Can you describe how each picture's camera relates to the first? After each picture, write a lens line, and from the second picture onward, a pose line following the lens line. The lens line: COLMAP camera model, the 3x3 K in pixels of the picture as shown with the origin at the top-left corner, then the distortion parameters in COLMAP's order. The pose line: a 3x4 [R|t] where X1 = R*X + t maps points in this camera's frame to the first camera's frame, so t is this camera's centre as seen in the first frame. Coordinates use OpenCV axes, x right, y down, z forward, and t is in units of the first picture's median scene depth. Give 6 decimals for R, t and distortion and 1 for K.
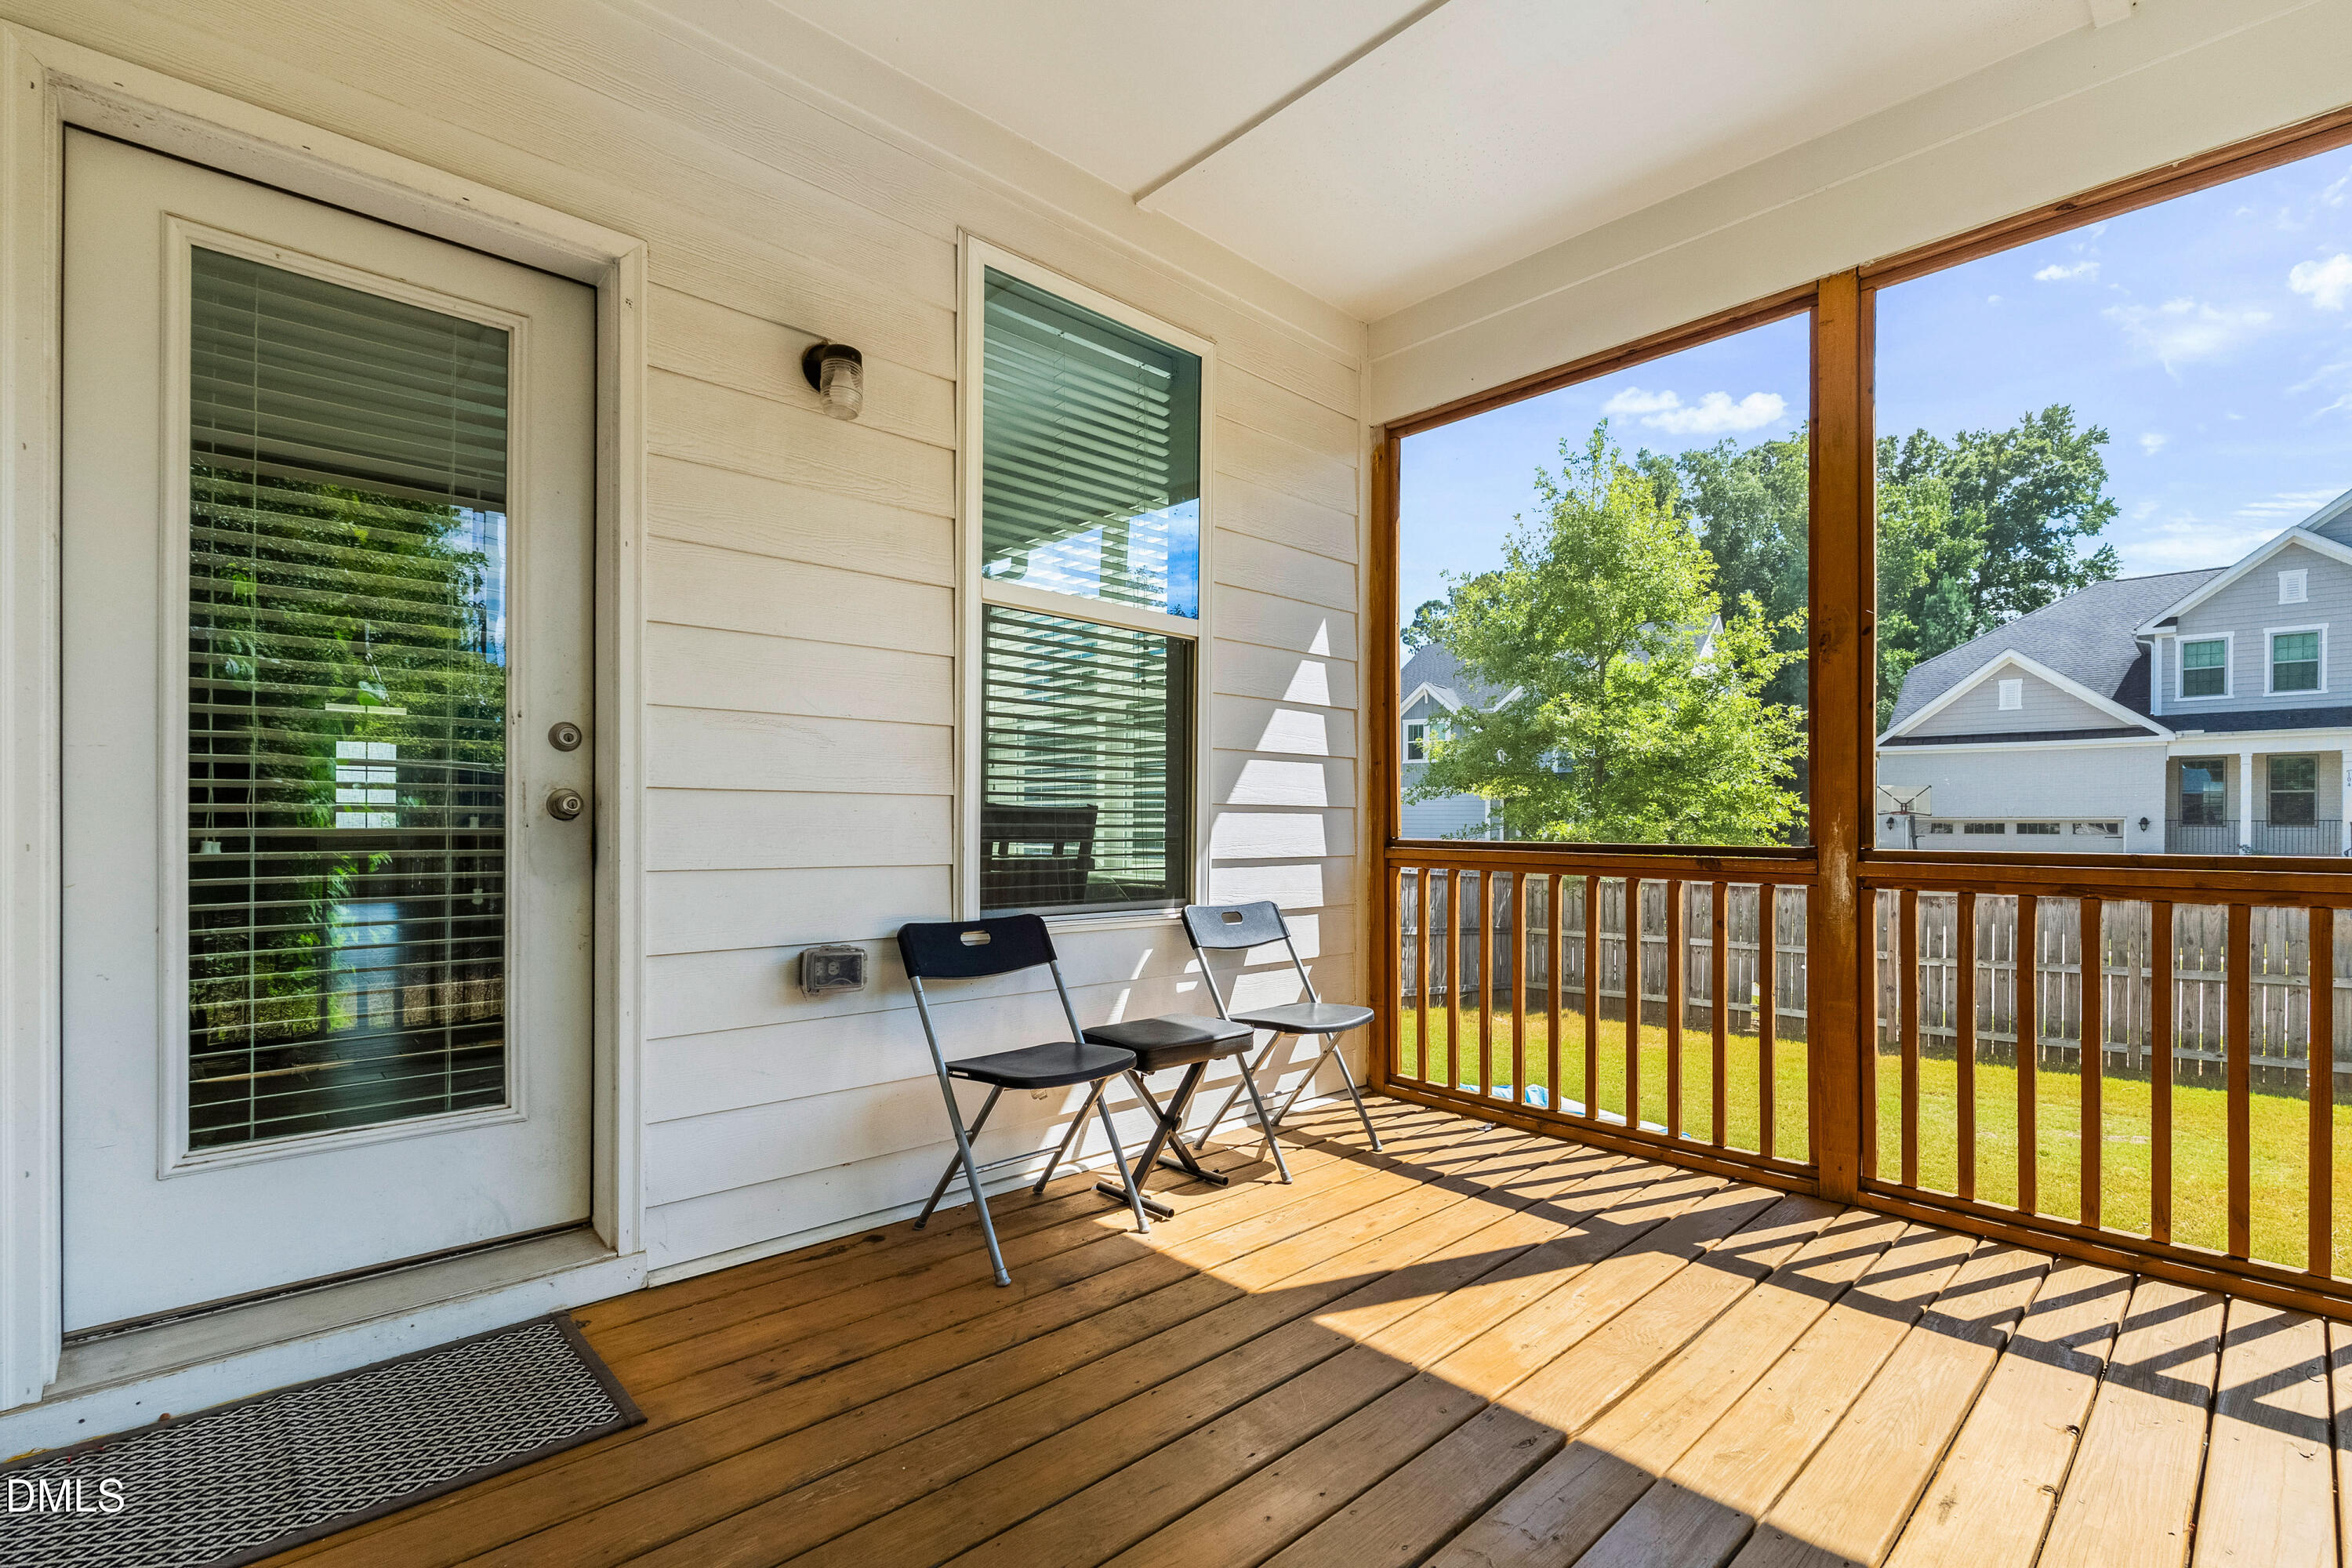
lens RADIAL K [[1042.7, 0, 1179.8], [0, 1042.7, 822.8], [0, 0, 1]] dist [-0.005769, 0.000823]
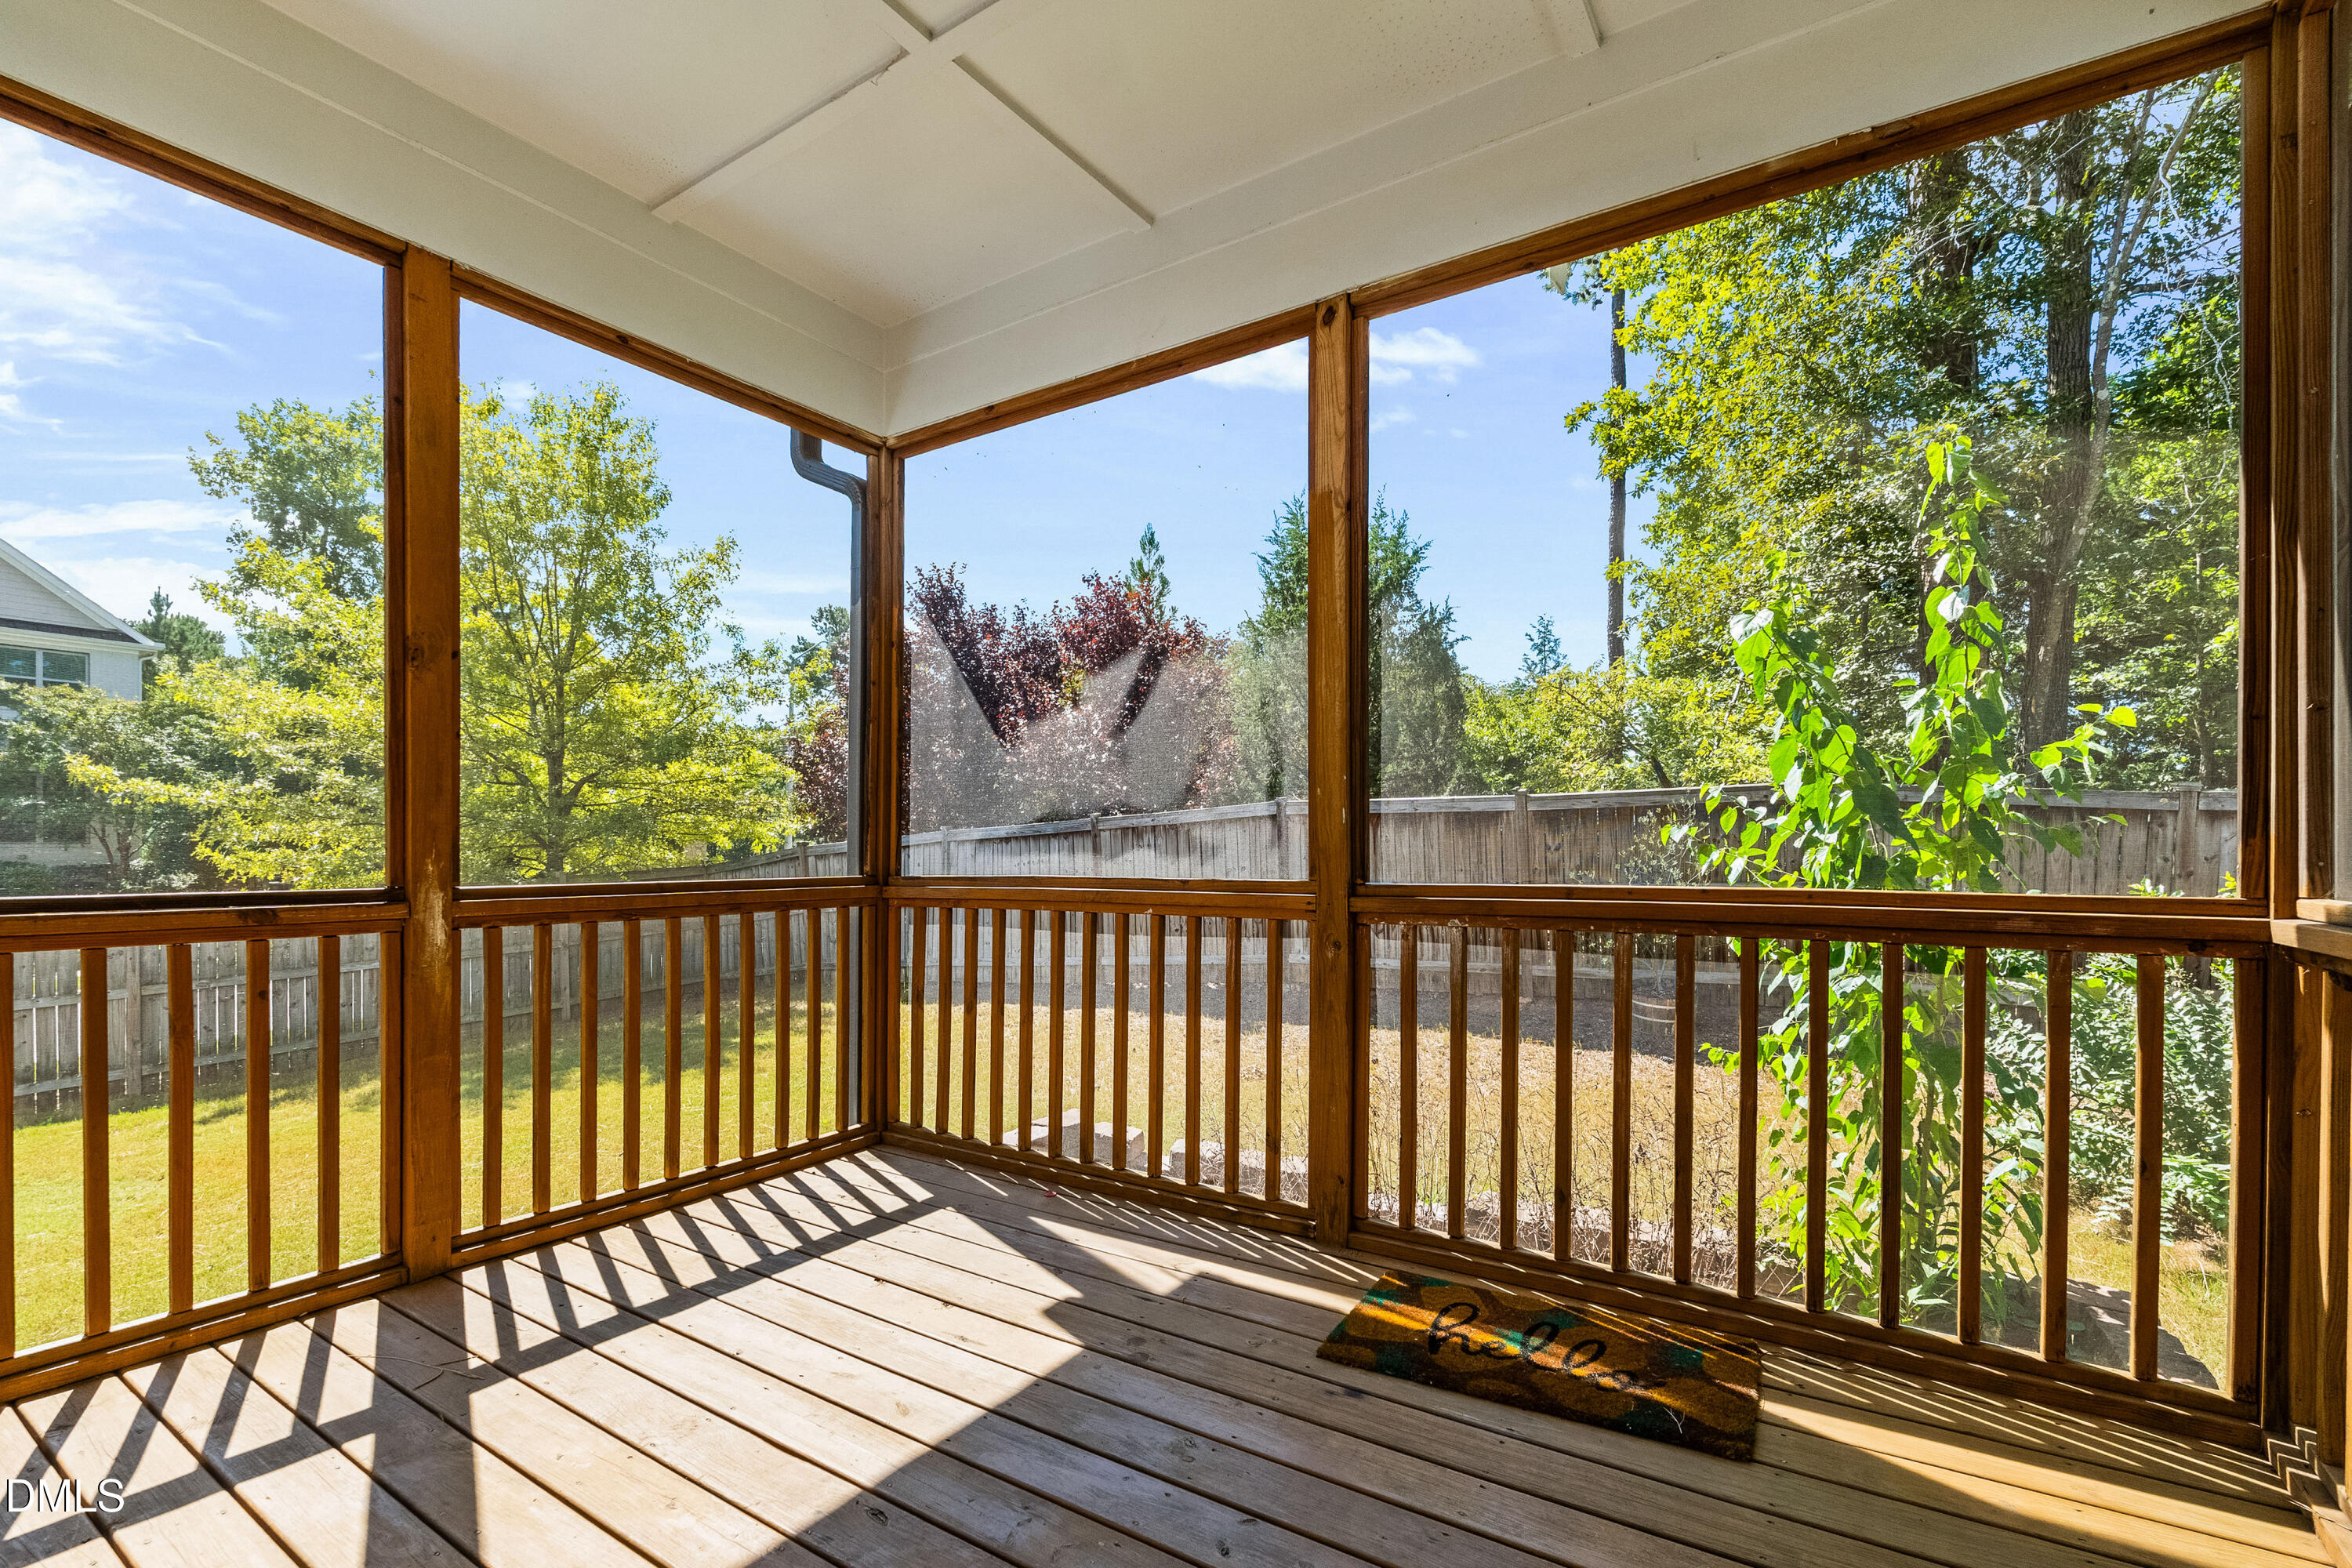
lens RADIAL K [[1042.7, 0, 1204.6], [0, 1042.7, 842.5], [0, 0, 1]] dist [-0.005769, 0.000823]
pose [[-0.239269, -0.001367, 0.970952, -0.449125], [-0.003303, 0.999994, 0.000594, -0.019693], [-0.970948, -0.003065, -0.239272, 0.618331]]
